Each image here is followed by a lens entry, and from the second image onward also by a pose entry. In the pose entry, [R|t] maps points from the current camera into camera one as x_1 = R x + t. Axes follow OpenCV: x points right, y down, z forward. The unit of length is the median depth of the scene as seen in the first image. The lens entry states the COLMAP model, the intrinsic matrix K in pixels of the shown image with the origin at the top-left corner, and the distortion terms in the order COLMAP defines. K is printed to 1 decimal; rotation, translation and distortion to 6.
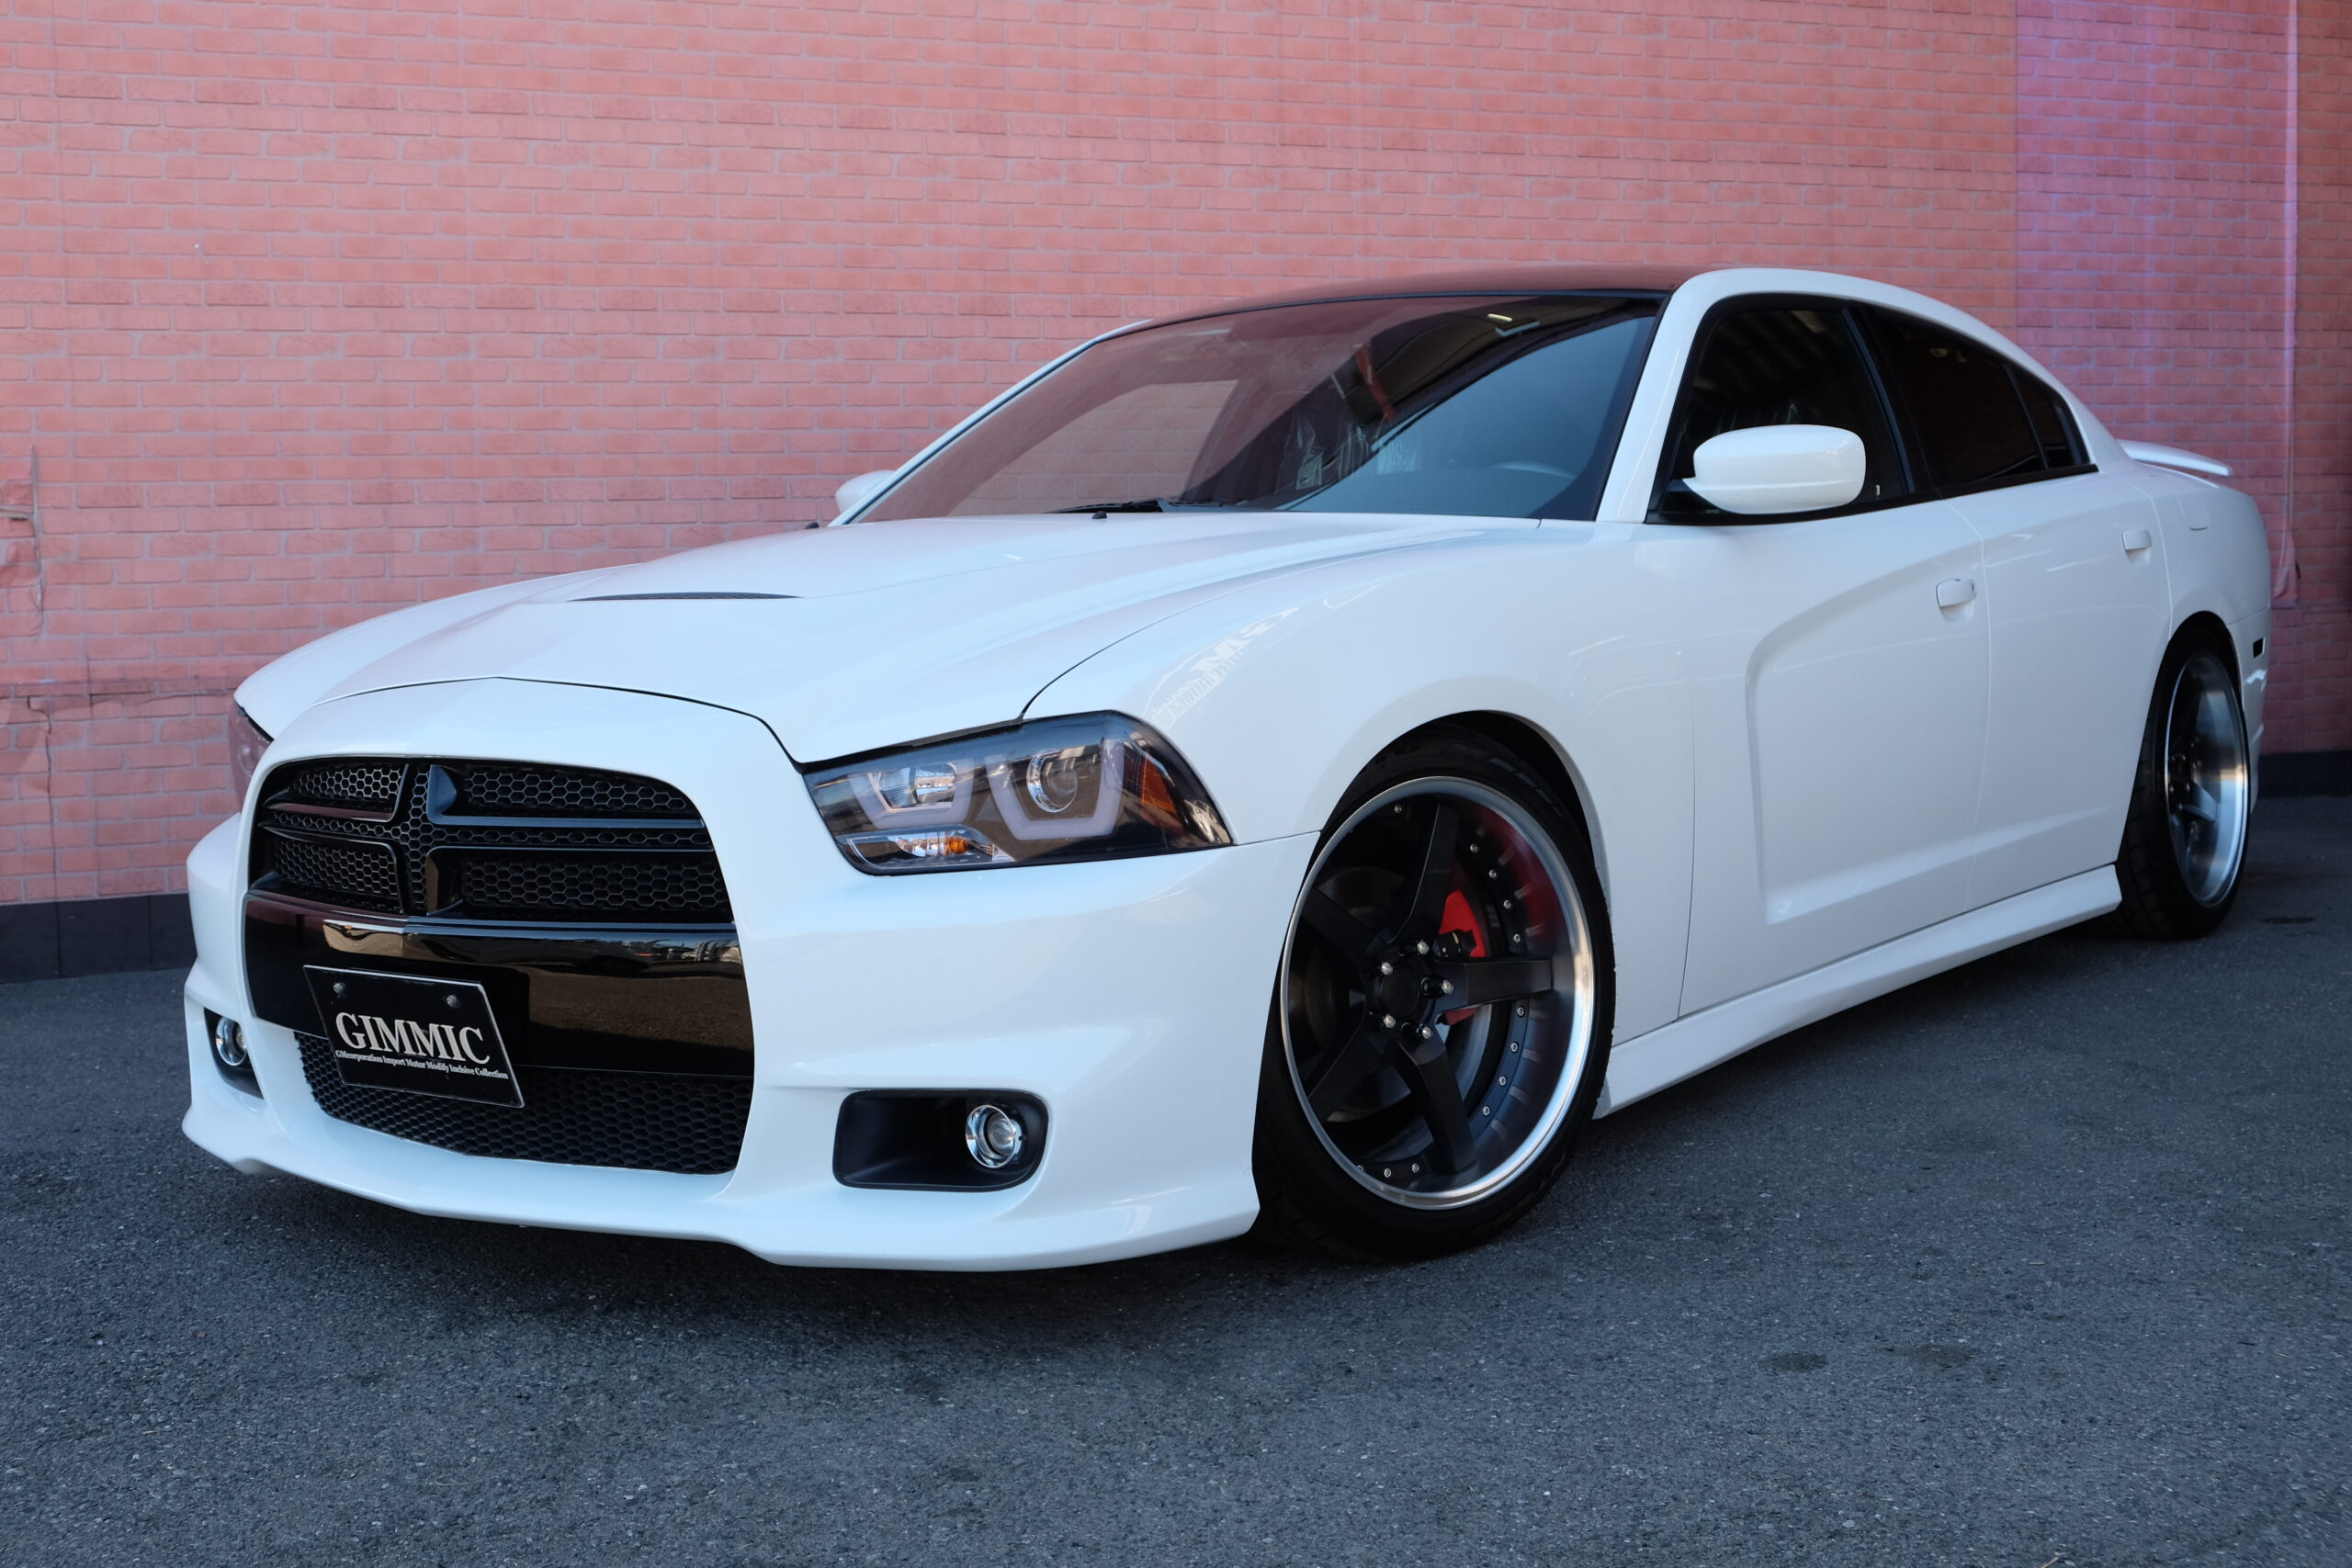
lens RADIAL K [[2933.7, 0, 1182.6], [0, 2933.7, 788.4], [0, 0, 1]] dist [-0.015424, 0.000000]
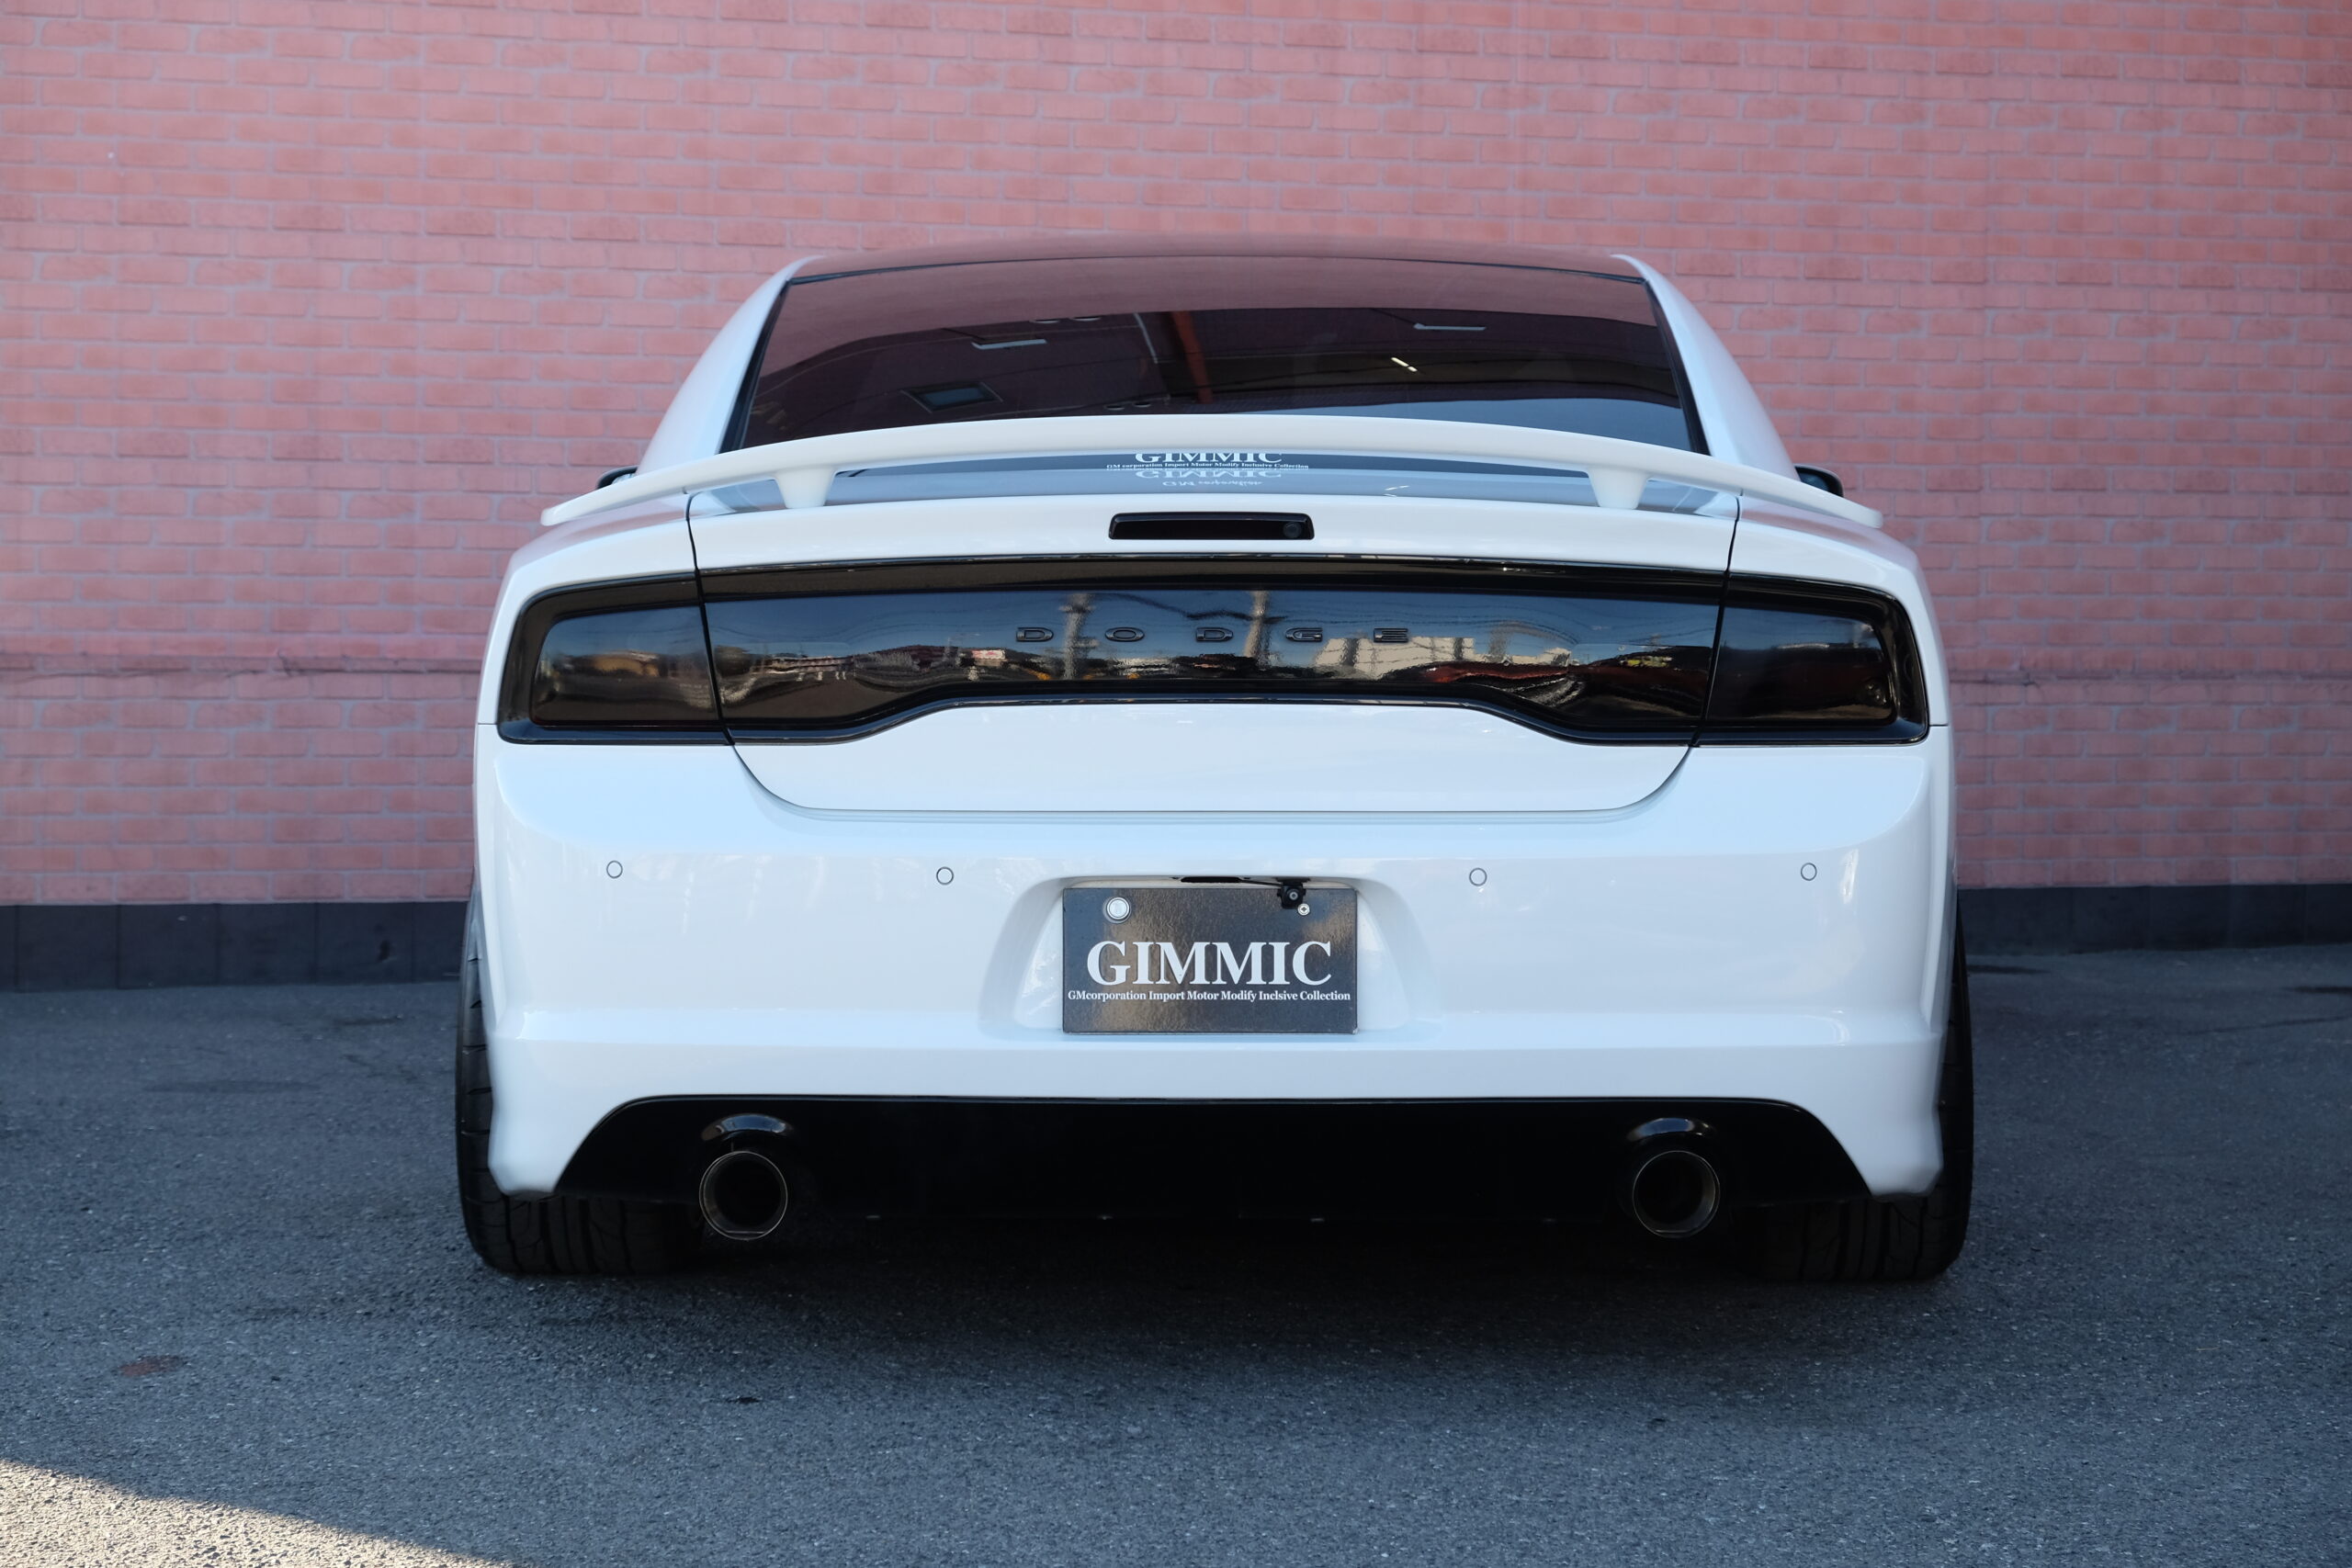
lens RADIAL K [[5658.7, 0, 1181.3], [0, 5658.7, 784.0], [0, 0, 1]] dist [0.080560, 0.000000]
pose [[0.995264, 0.043099, -0.087133, 0.126561], [-0.045738, 0.998546, -0.028521, 0.031900], [0.085777, 0.032371, 0.995788, -0.612151]]
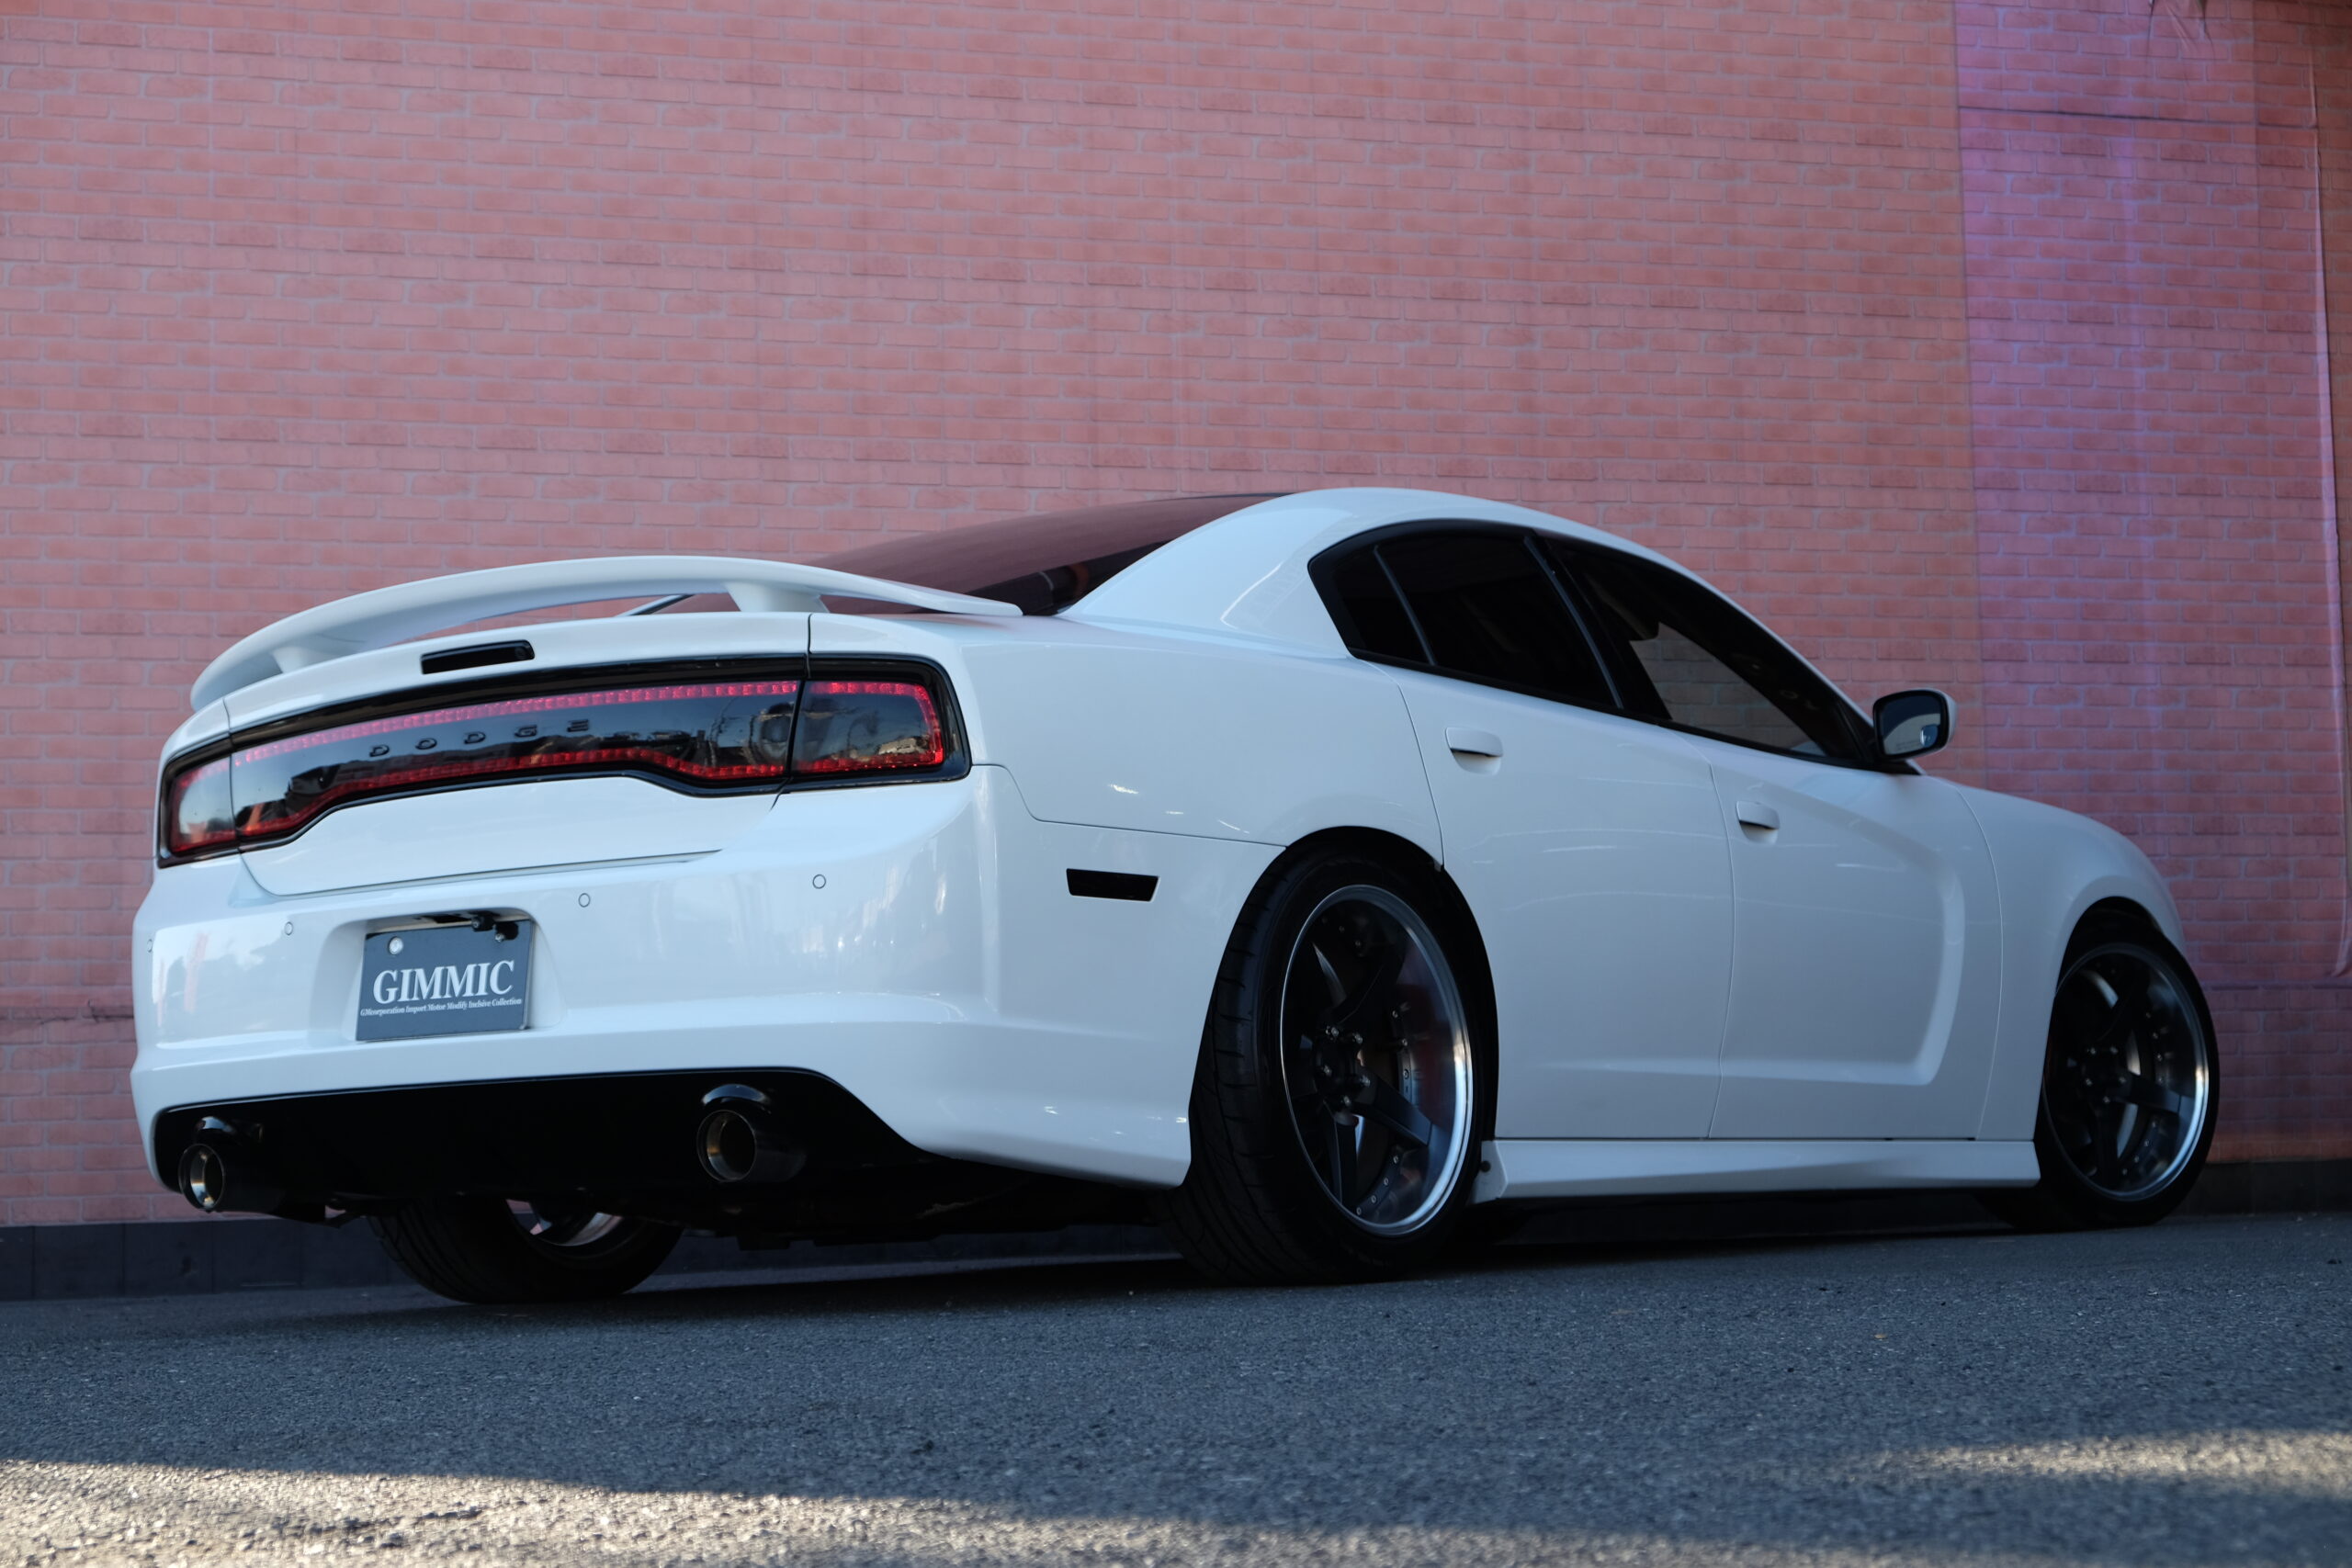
lens RADIAL K [[4422.2, 0, 1190.5], [0, 4422.2, 750.8], [0, 0, 1]] dist [0.053311, 0.000000]
pose [[0.995374, -0.013116, -0.095174, 0.221093], [-0.004041, 0.984044, -0.177878, 0.135031], [0.095989, 0.177440, 0.979439, -0.406890]]
